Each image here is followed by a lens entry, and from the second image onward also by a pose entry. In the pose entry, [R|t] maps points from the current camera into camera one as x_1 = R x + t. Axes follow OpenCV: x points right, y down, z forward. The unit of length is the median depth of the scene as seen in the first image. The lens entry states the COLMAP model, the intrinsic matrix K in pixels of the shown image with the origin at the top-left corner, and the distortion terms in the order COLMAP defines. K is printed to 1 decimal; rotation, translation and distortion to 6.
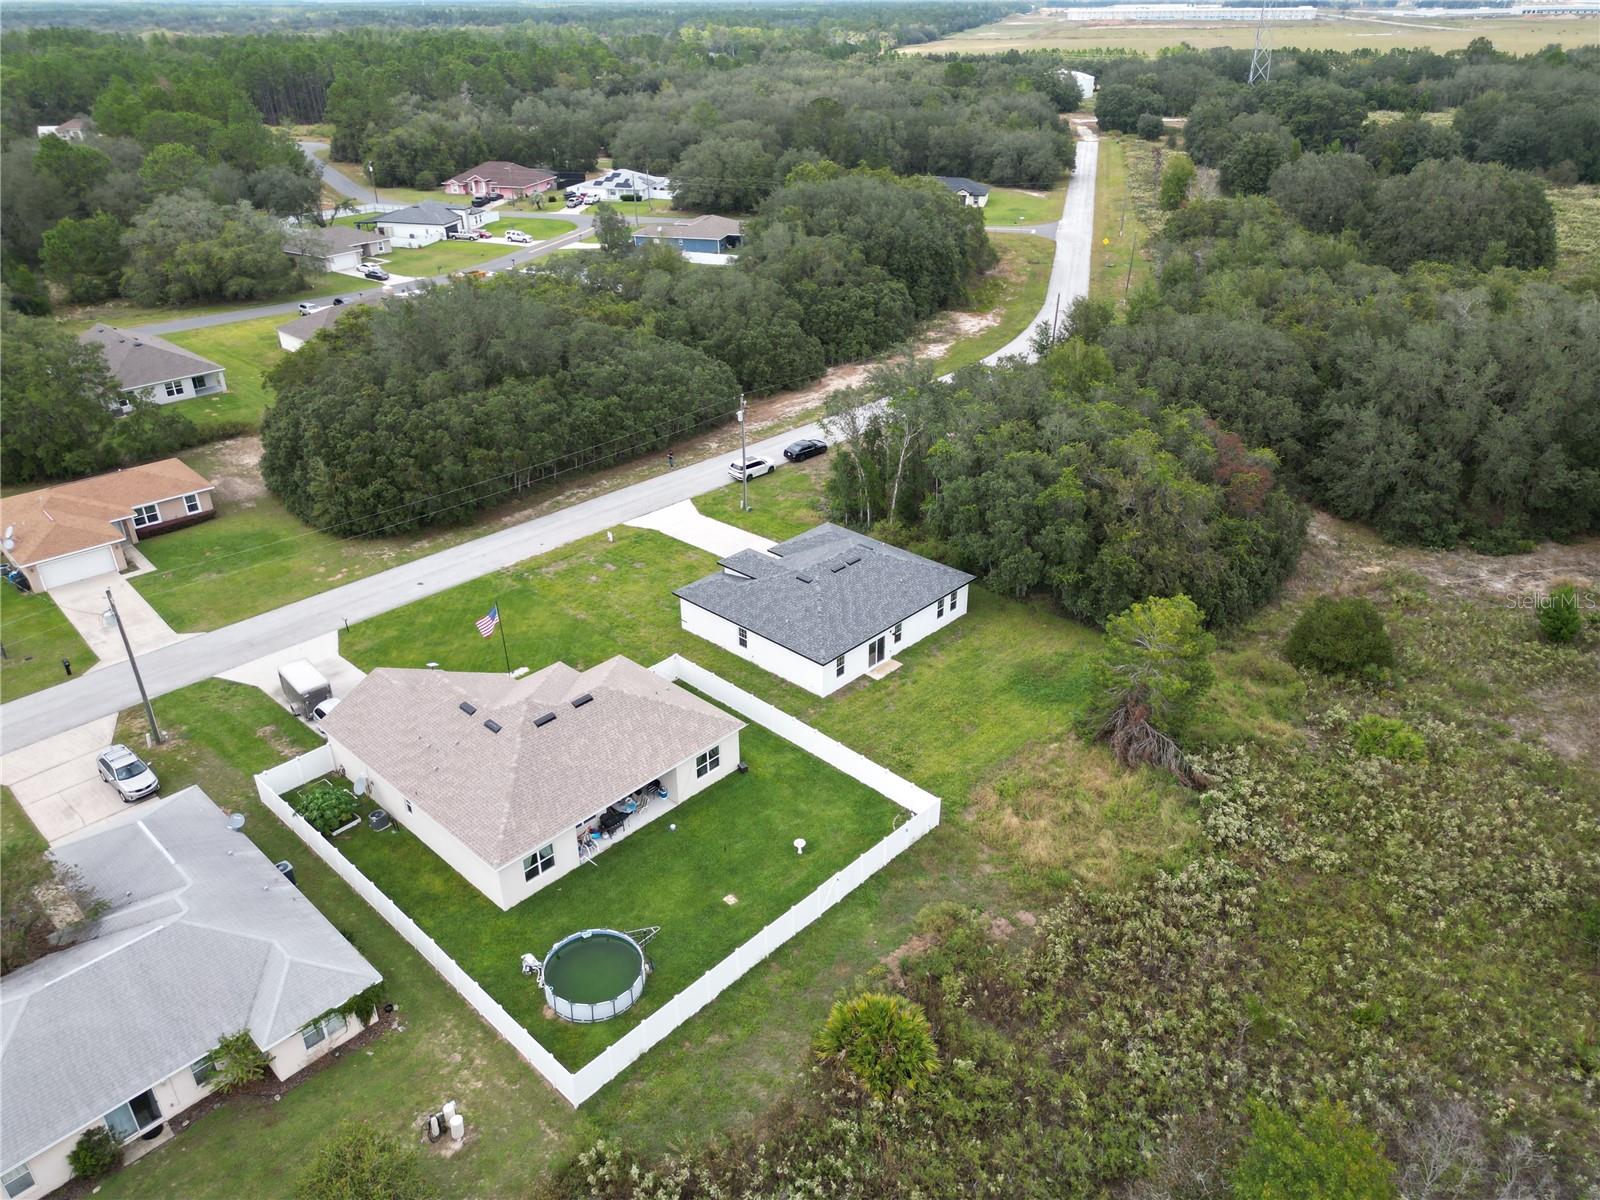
lens RADIAL K [[1116.9, 0, 795.7], [0, 1116.9, 603.5], [0, 0, 1]] dist [0.104349, -0.137843]
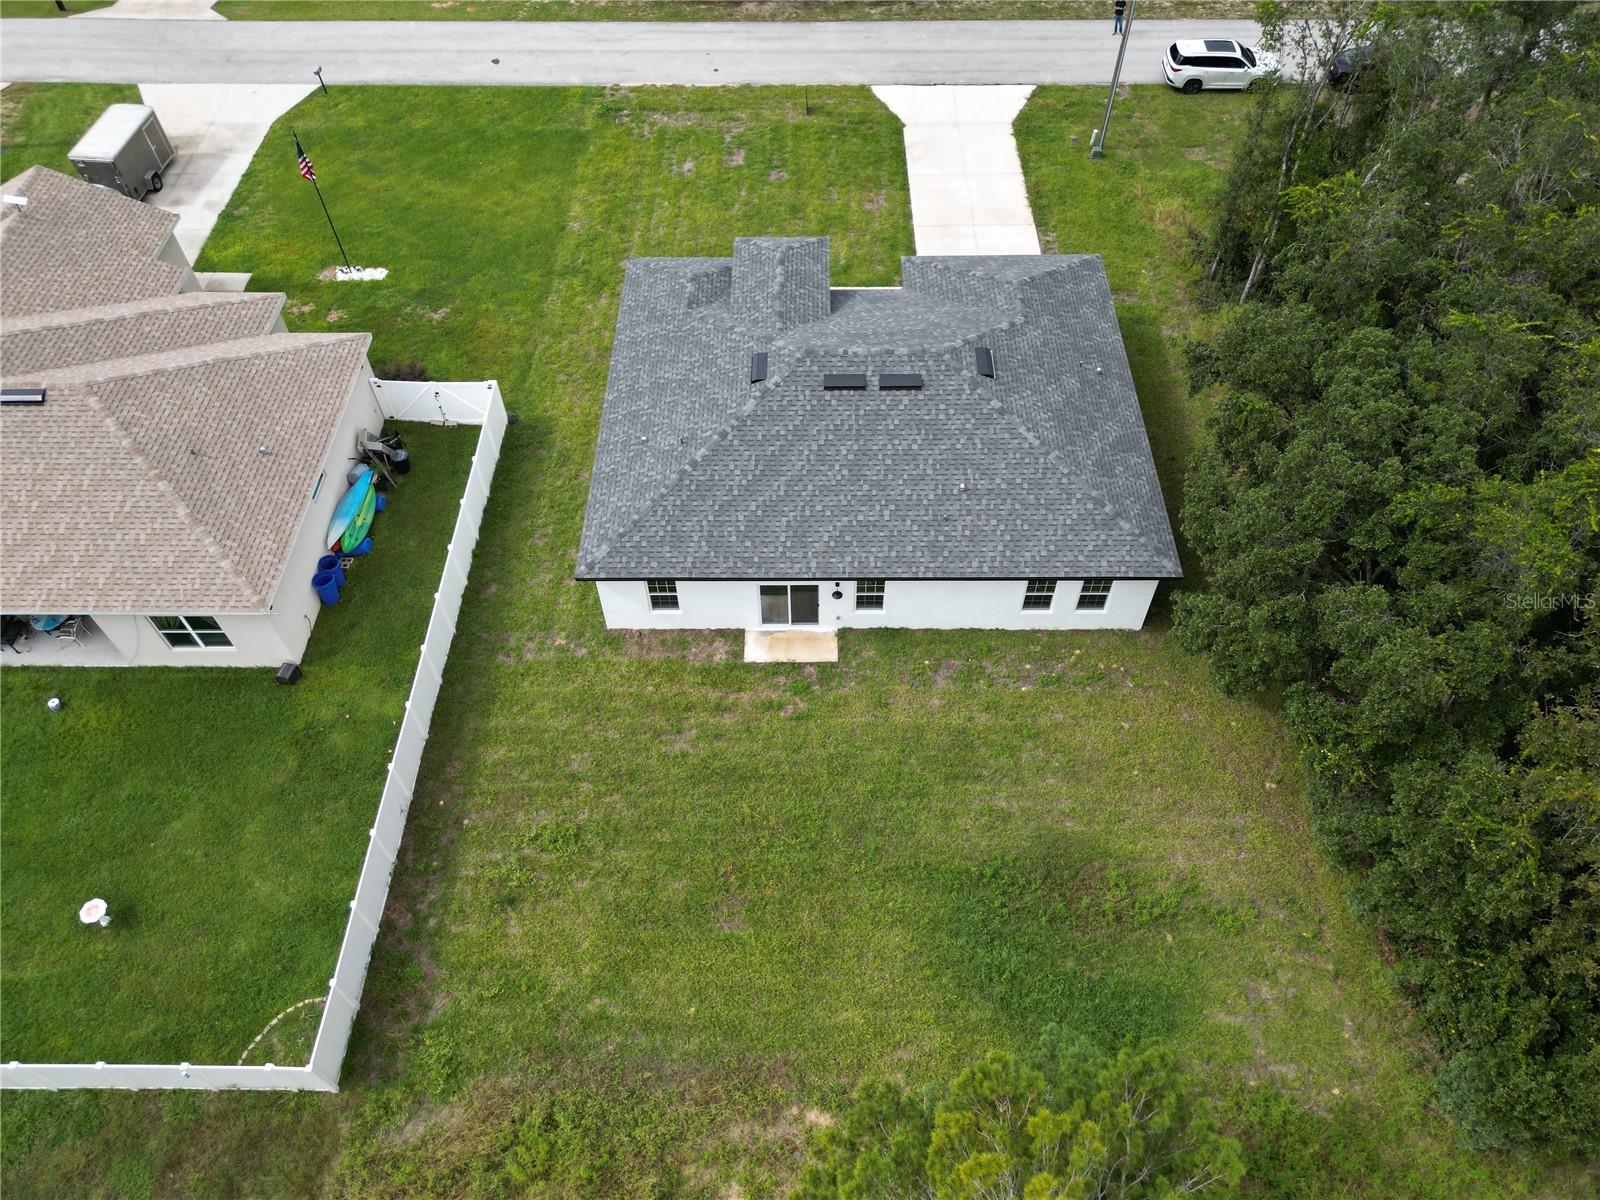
lens RADIAL K [[1118.0, 0, 800.0], [0, 1118.0, 600.0], [0, 0, 1]] dist [0.071746, -0.068855]
pose [[0.681812, 0.575896, -0.451083, 0.246259], [-0.340274, 0.795536, 0.501334, -0.160720], [0.647569, -0.188324, 0.738368, 0.630136]]
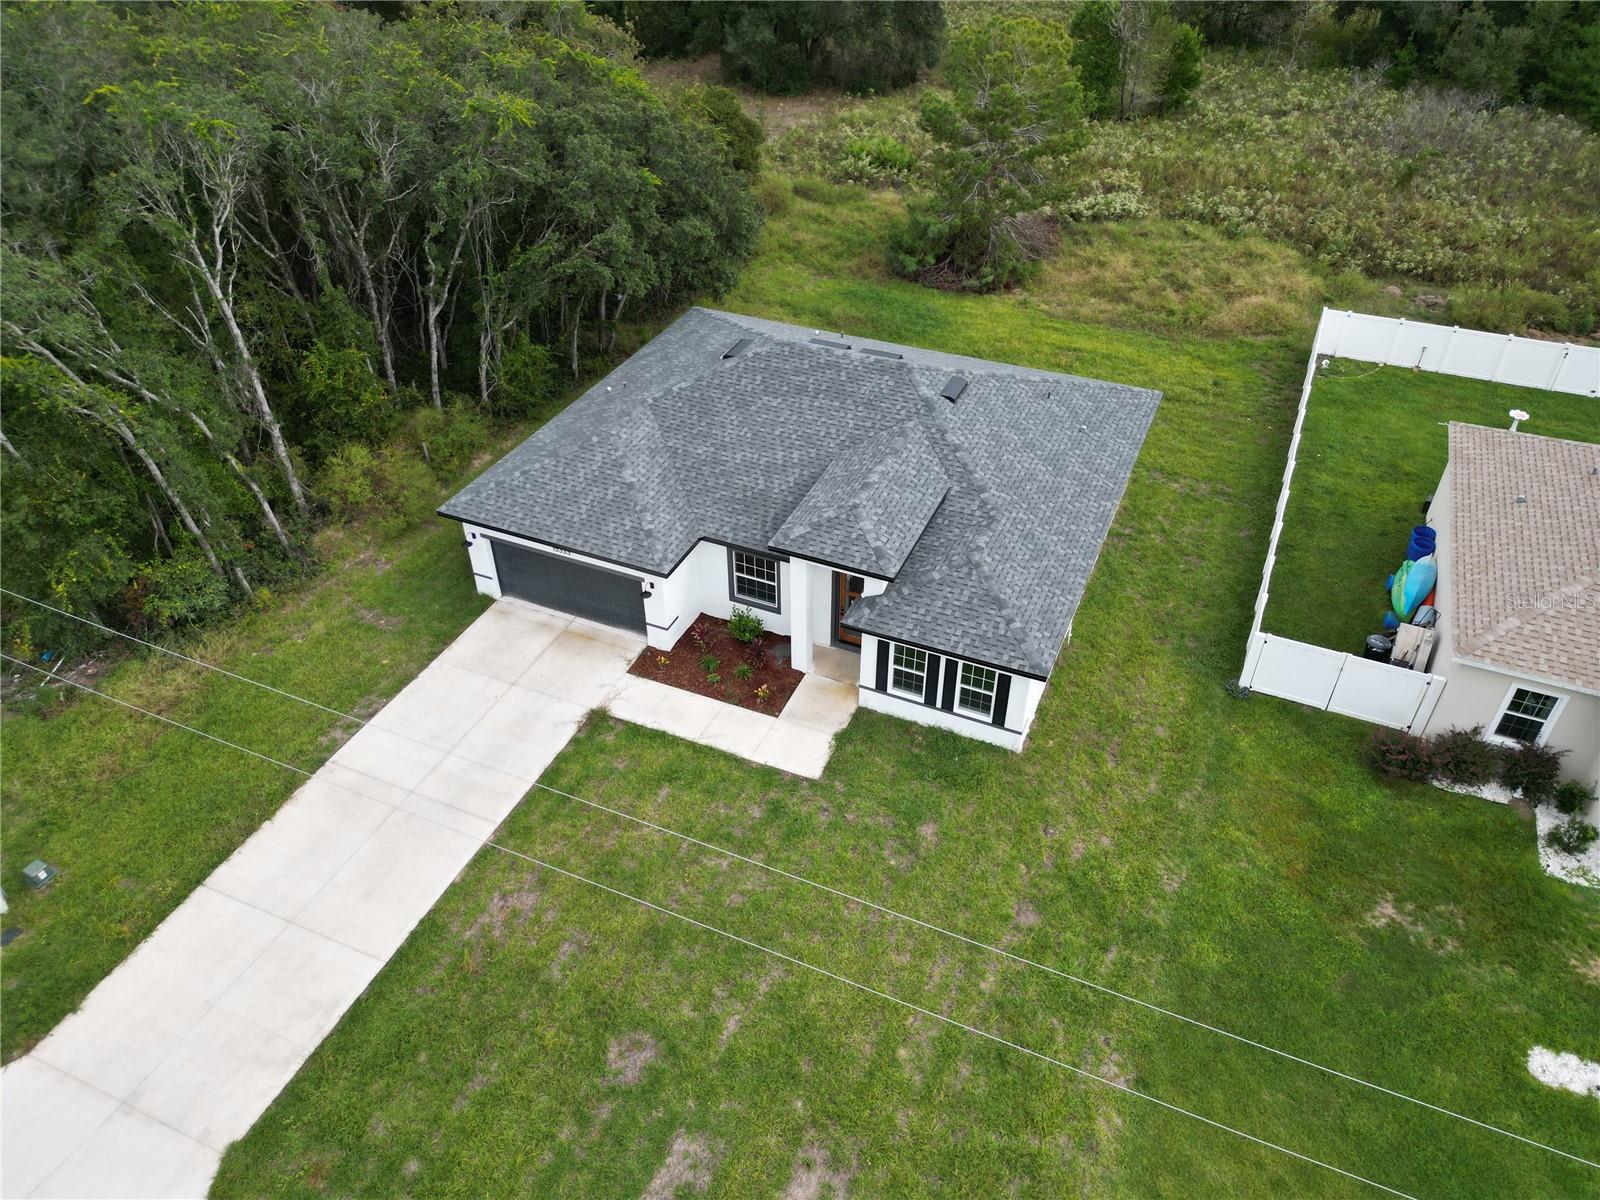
lens RADIAL K [[1118.0, 0, 800.0], [0, 1118.0, 600.0], [0, 0, 1]] dist [0.071746, -0.068855]
pose [[-0.335787, -0.573374, 0.747322, -0.298021], [0.451709, 0.598187, 0.661914, -0.251987], [-0.826563, 0.559834, 0.058135, 0.993141]]
